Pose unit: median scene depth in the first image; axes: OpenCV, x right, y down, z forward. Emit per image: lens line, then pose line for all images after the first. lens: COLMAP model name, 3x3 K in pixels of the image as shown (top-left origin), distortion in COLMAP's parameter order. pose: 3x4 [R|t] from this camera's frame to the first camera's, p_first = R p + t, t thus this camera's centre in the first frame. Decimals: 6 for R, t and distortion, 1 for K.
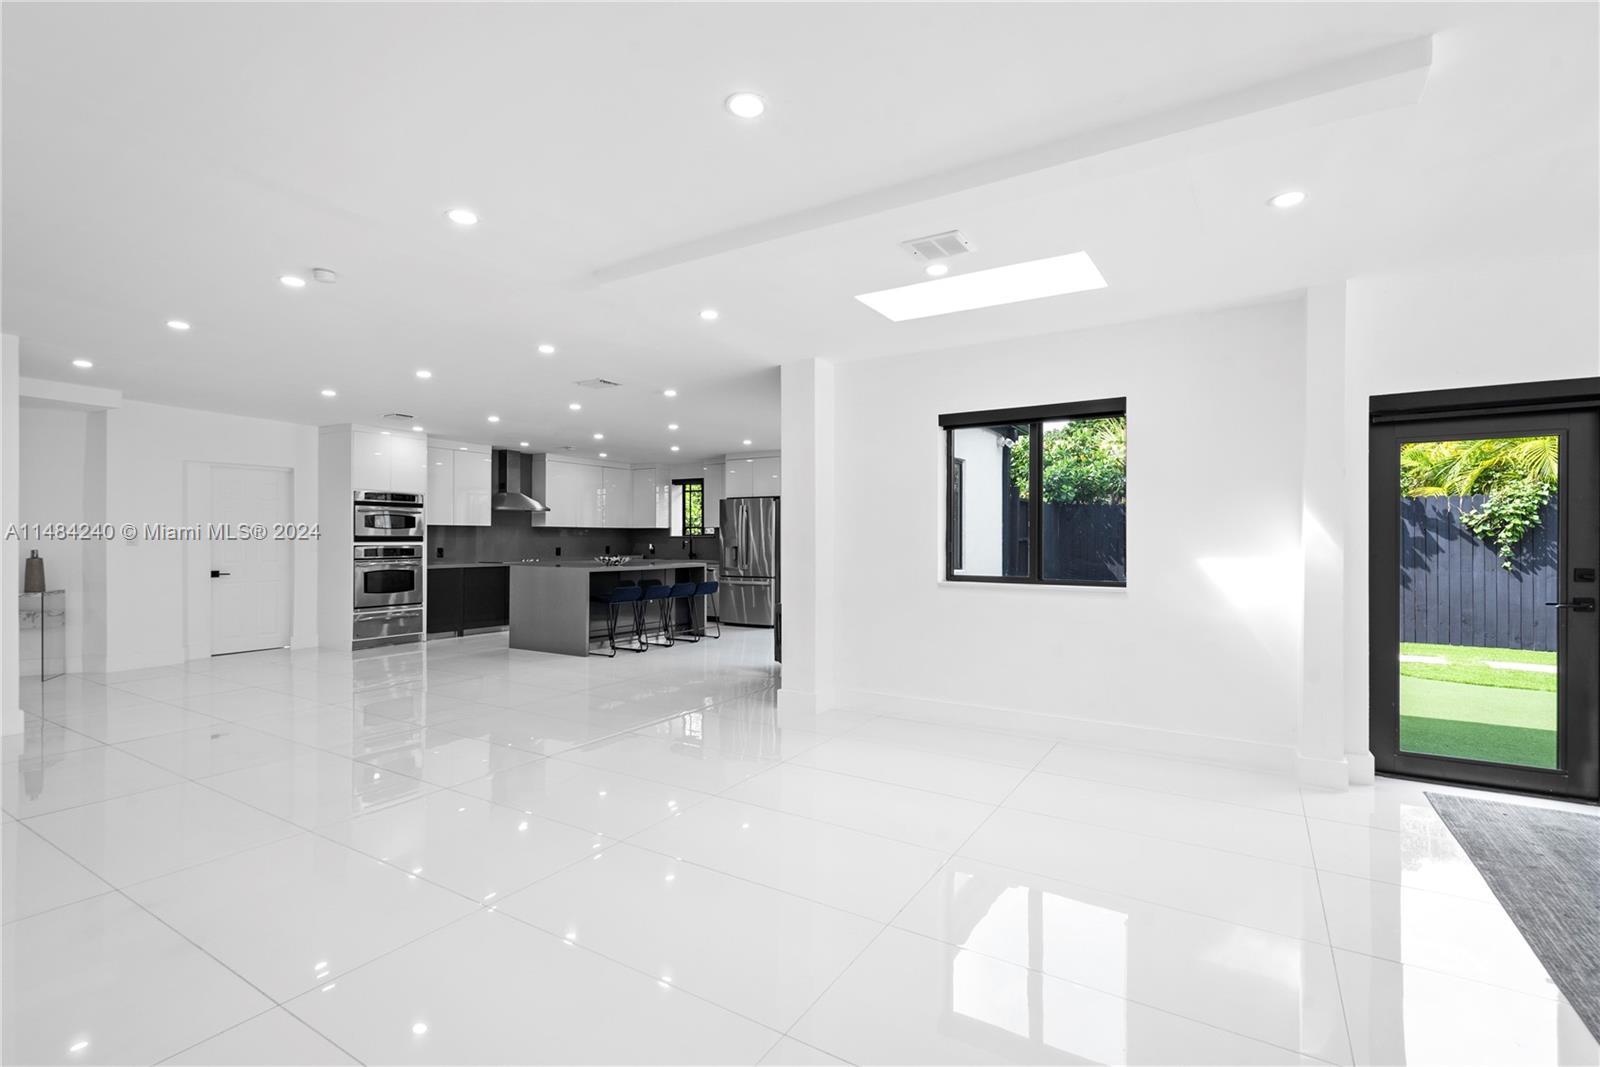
lens RADIAL K [[705.2, 0, 807.6], [0, 705.2, 540.9], [0, 0, 1]] dist [0.013852, -0.000277]
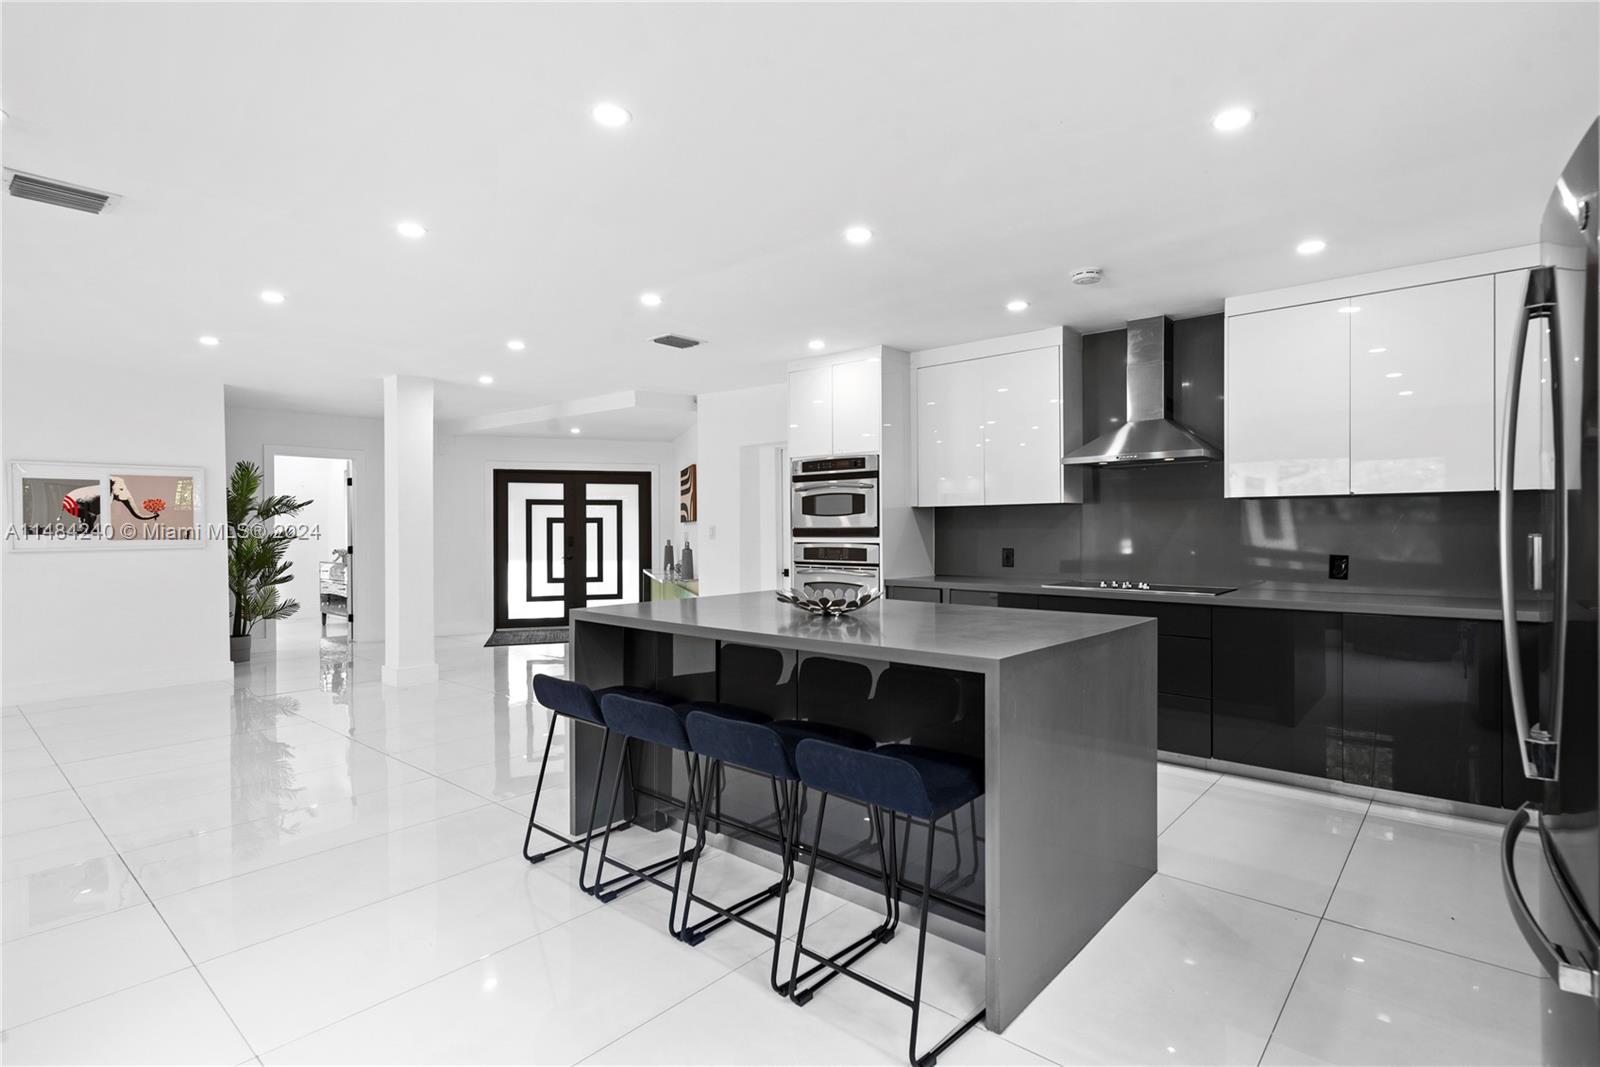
lens RADIAL K [[777.0, 0, 827.7], [0, 777.0, 530.6], [0, 0, 1]] dist [-0.000717, -0.000001]
pose [[-0.156292, 0.002876, -0.987707, 0.076209], [0.000345, 0.999996, 0.002858, -0.005856], [0.987711, 0.000106, -0.156292, 0.999994]]
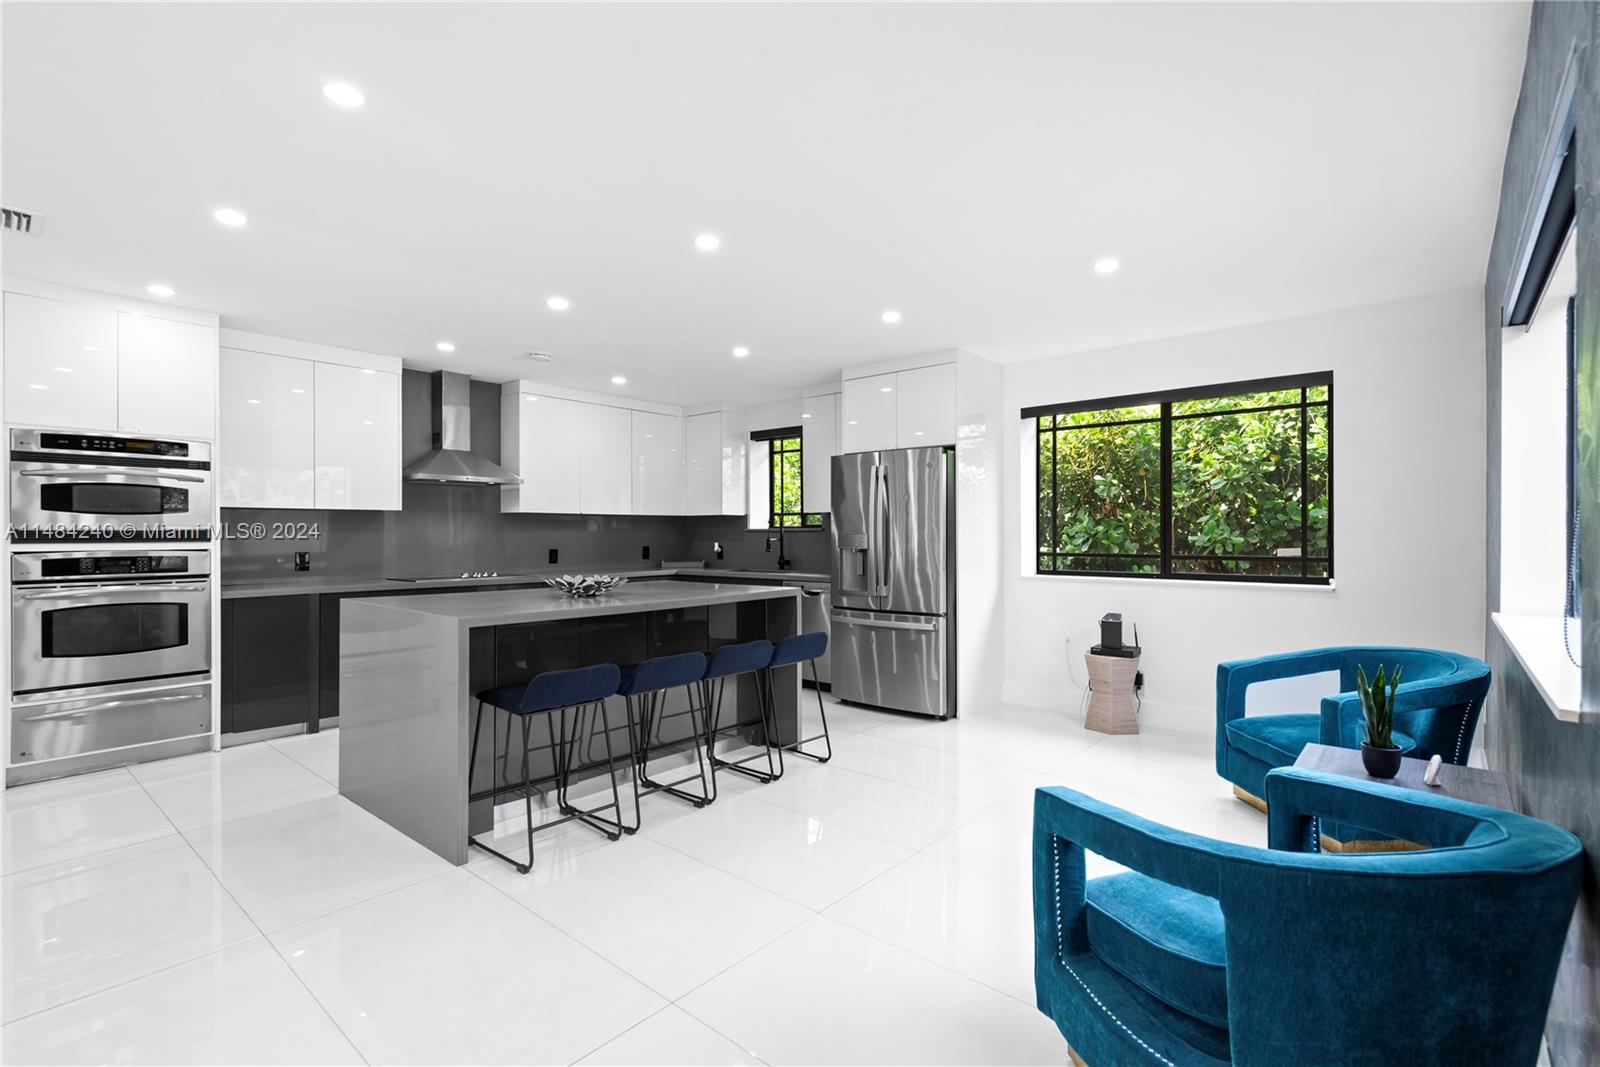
lens RADIAL K [[738.2, 0, 809.7], [0, 738.2, 533.1], [0, 0, 1]] dist [0.000007, -0.000197]
pose [[0.987275, -0.003097, -0.158995, -0.064009], [0.002682, 0.999992, -0.002820, -0.002414], [0.159002, 0.002358, 0.987275, 0.544208]]
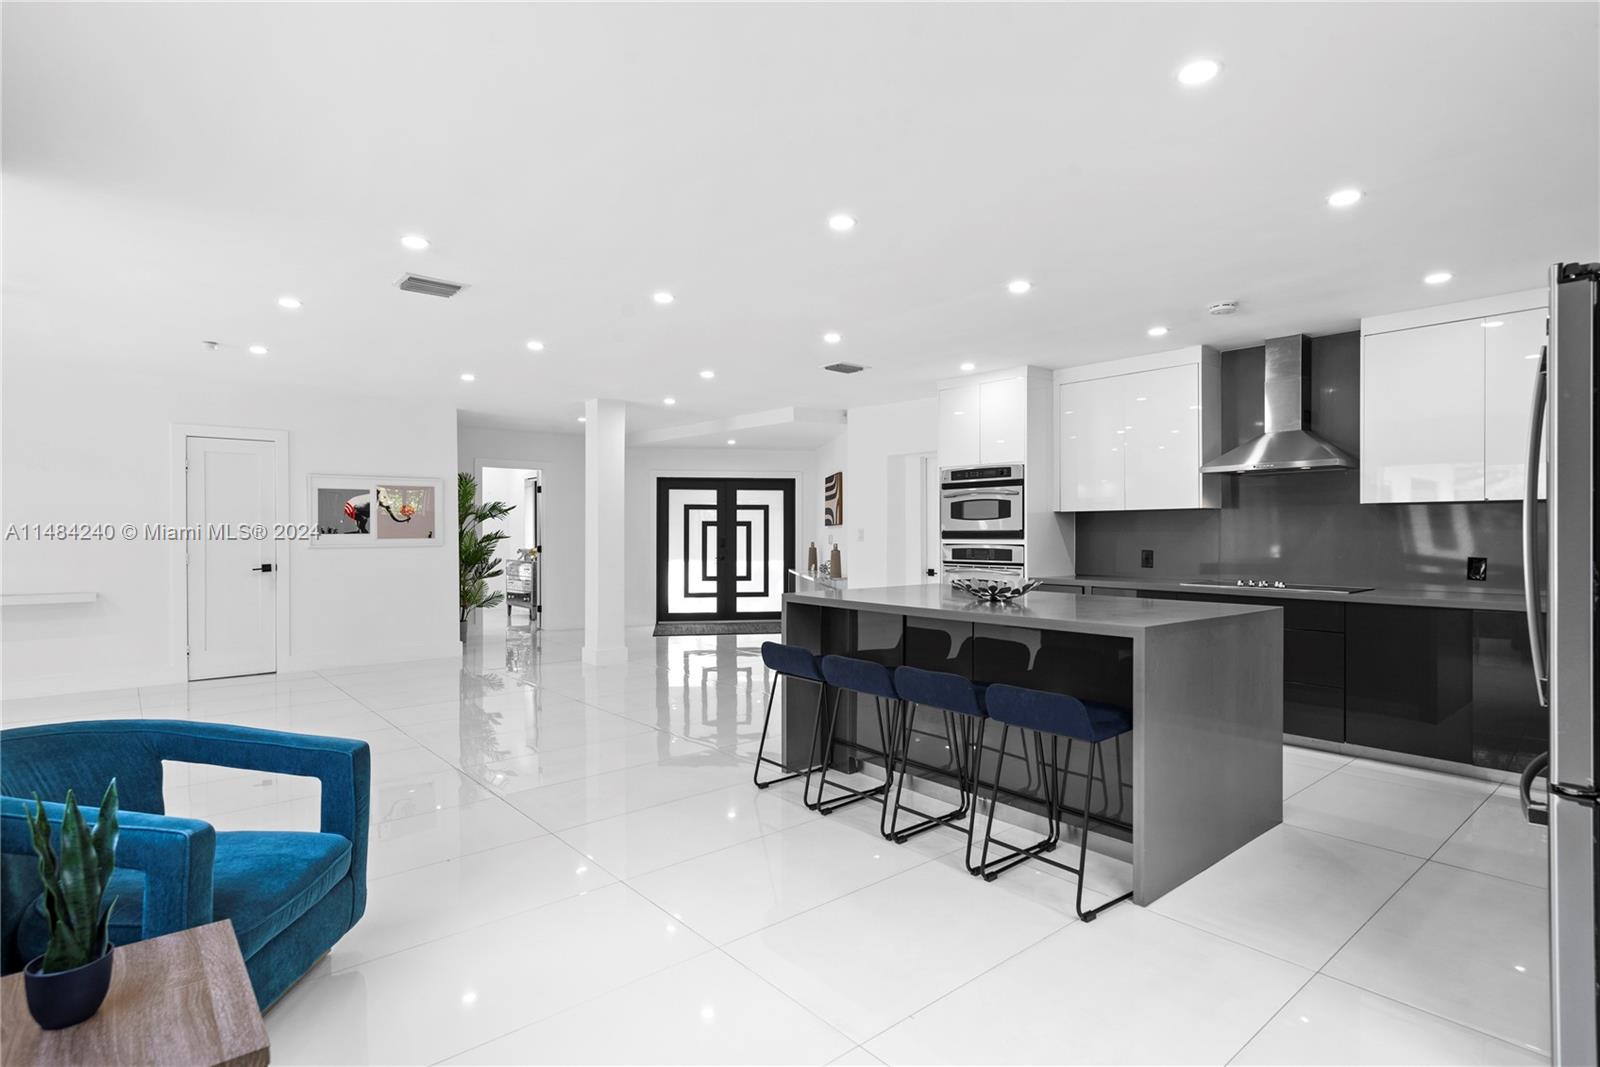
lens RADIAL K [[800.7, 0, 815.5], [0, 800.7, 532.2], [0, 0, 1]] dist [0.001279, -0.000133]
pose [[-0.312030, -0.002066, -0.950070, 0.178451], [-0.004122, 0.999991, -0.000820, -0.003861], [0.950063, 0.003661, -0.312036, 0.989656]]
